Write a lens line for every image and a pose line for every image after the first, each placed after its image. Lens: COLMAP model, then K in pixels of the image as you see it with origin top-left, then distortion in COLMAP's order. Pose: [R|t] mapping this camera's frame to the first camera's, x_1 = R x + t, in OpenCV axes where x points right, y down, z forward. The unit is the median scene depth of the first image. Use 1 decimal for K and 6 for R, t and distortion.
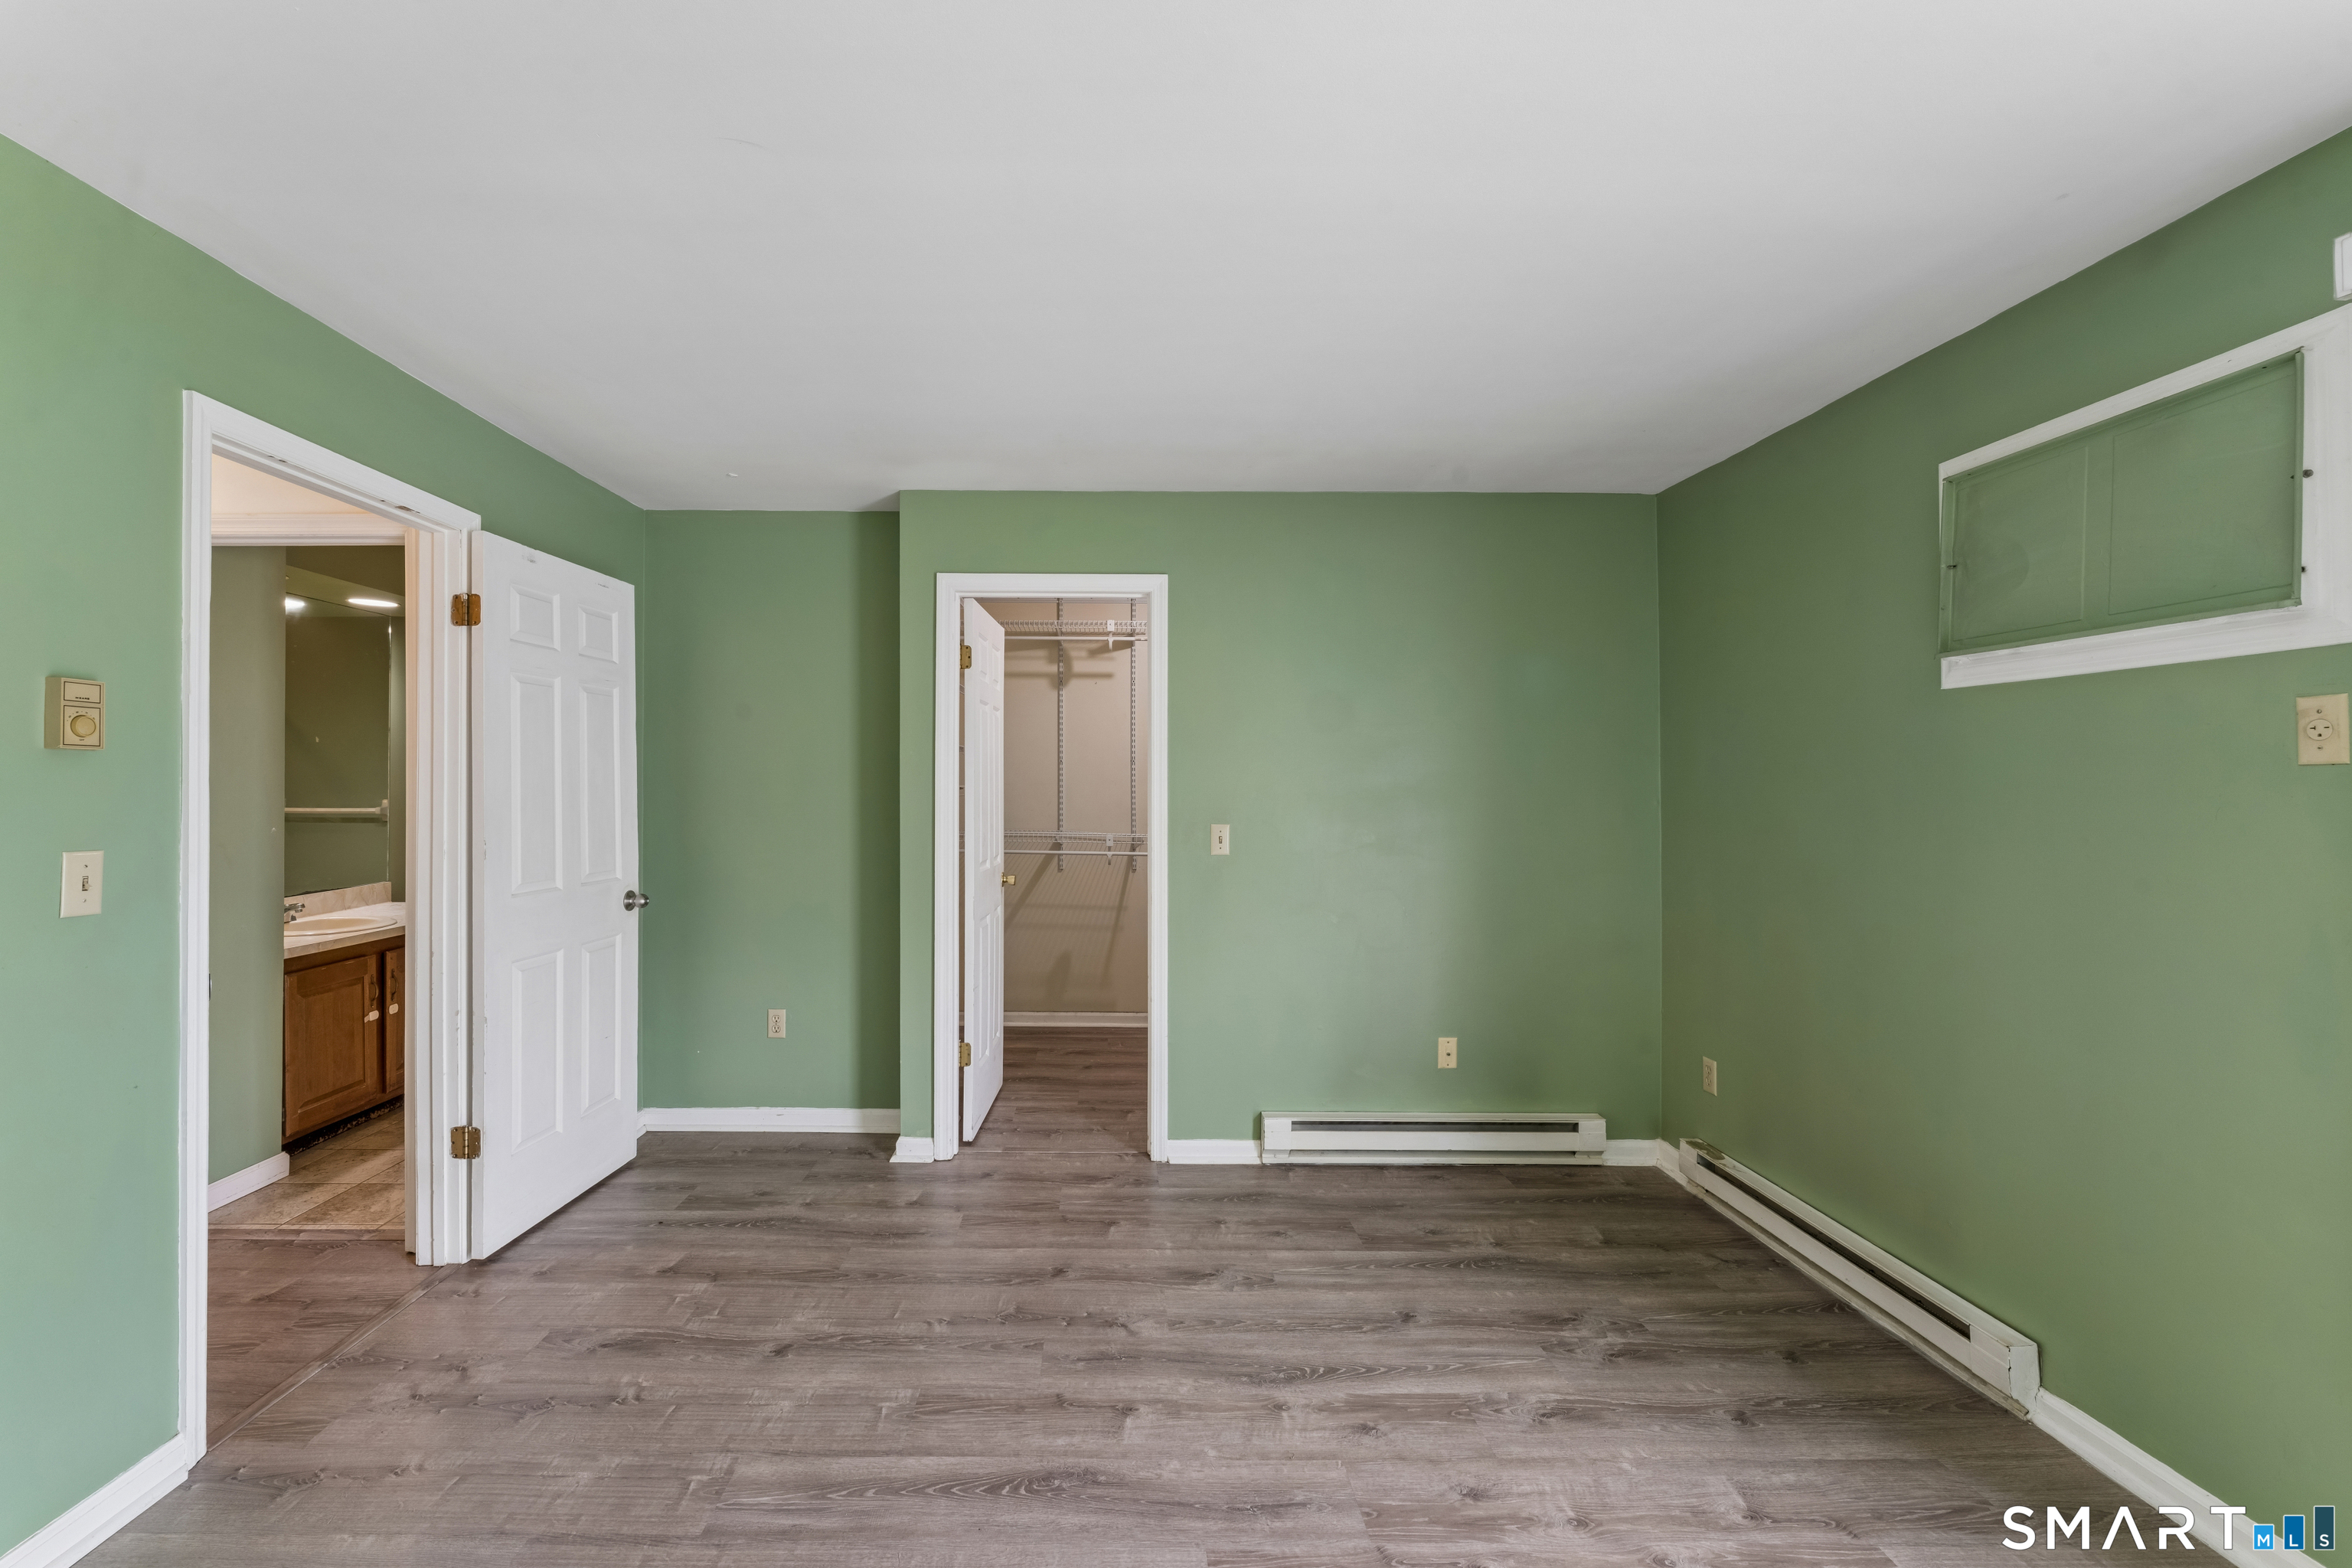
lens RADIAL K [[978.2, 0, 1109.1], [0, 978.2, 781.7], [0, 0, 1]] dist [-0.001529, -0.000805]
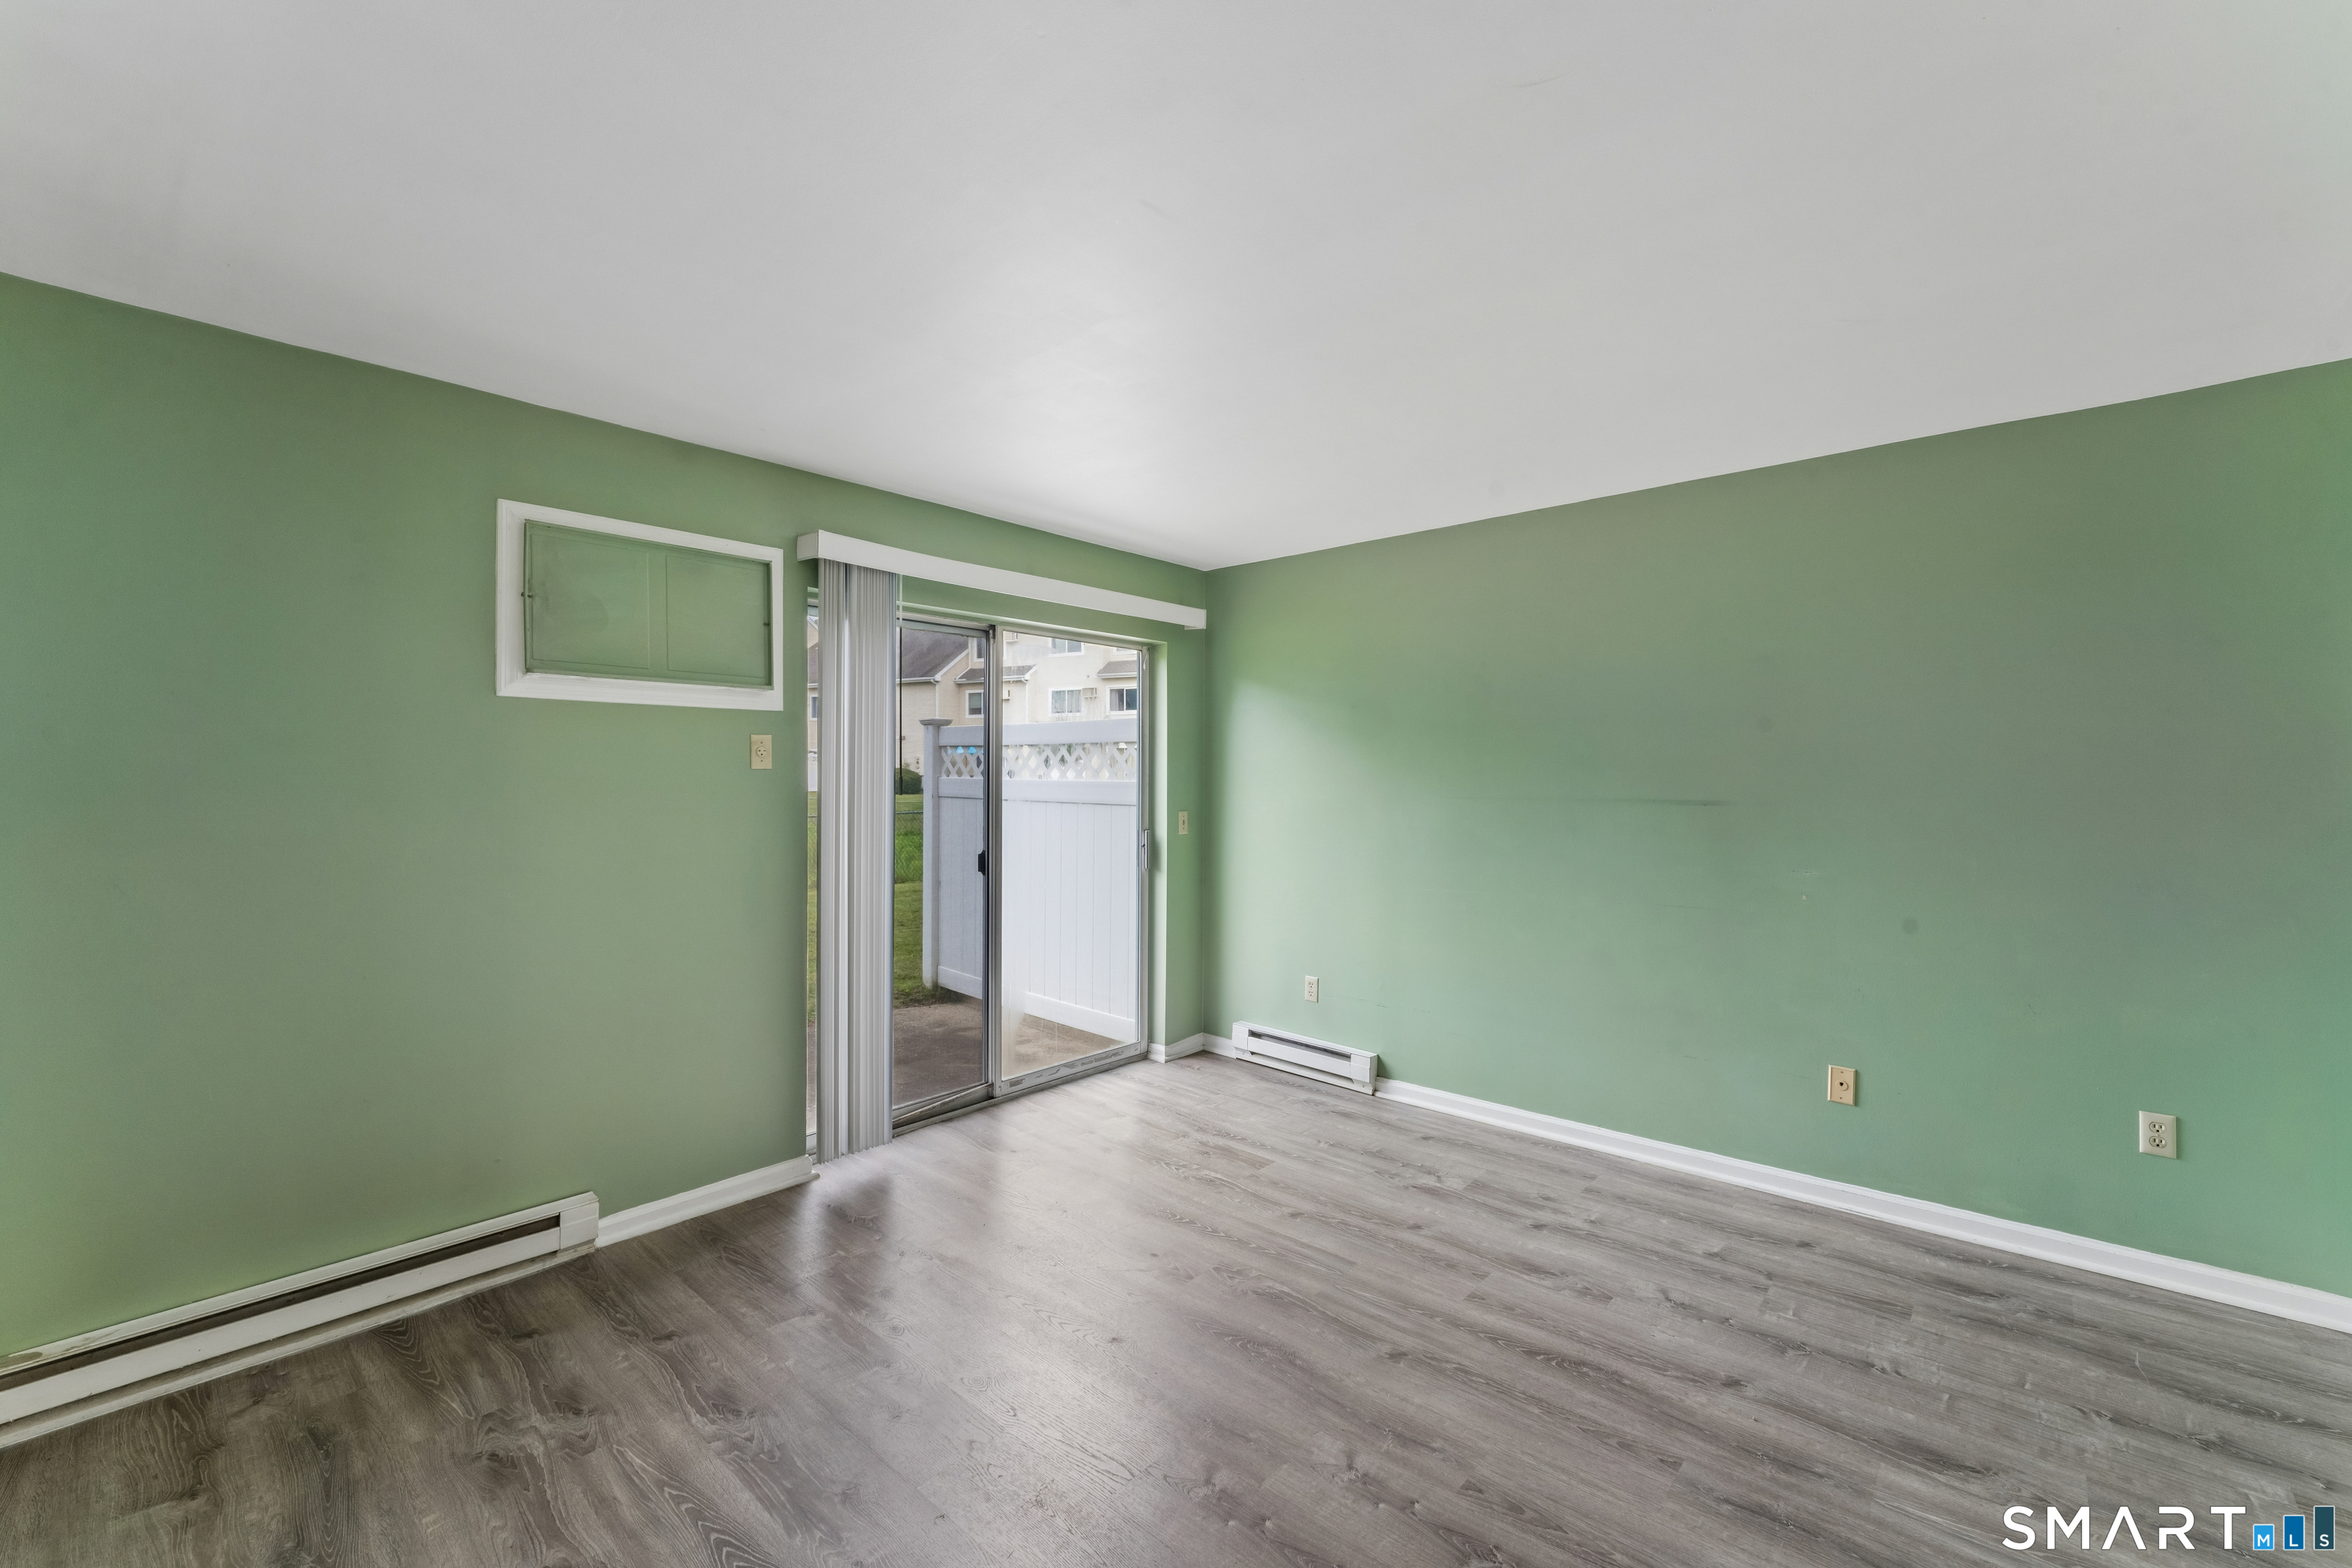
lens RADIAL K [[948.7, 0, 1198.2], [0, 948.7, 779.9], [0, 0, 1]] dist [-0.002826, -0.000550]
pose [[-0.752012, -0.006638, 0.659116, -0.431367], [-0.006382, 0.999976, 0.002790, -0.004897], [-0.659119, -0.002108, -0.752036, 1.128935]]
